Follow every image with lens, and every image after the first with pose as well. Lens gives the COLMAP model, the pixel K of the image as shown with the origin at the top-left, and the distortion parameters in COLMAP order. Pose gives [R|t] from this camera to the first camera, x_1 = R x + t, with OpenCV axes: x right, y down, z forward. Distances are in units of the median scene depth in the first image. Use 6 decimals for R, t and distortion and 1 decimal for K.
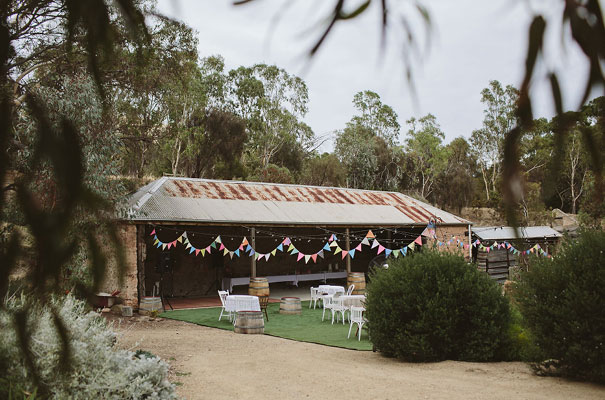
lens RADIAL K [[613.3, 0, 304.9], [0, 613.3, 200.7], [0, 0, 1]] dist [-0.051940, 0.000000]
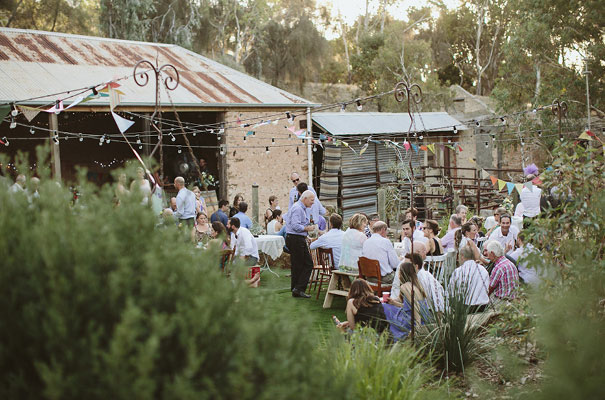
lens RADIAL K [[613.3, 0, 301.7], [0, 613.3, 199.4], [0, 0, 1]] dist [-0.051940, 0.000000]
pose [[0.981010, -0.026184, 0.192180, 0.157086], [-0.005813, 0.986432, 0.164070, 0.030545], [-0.193868, -0.162071, 0.967547, 0.465541]]
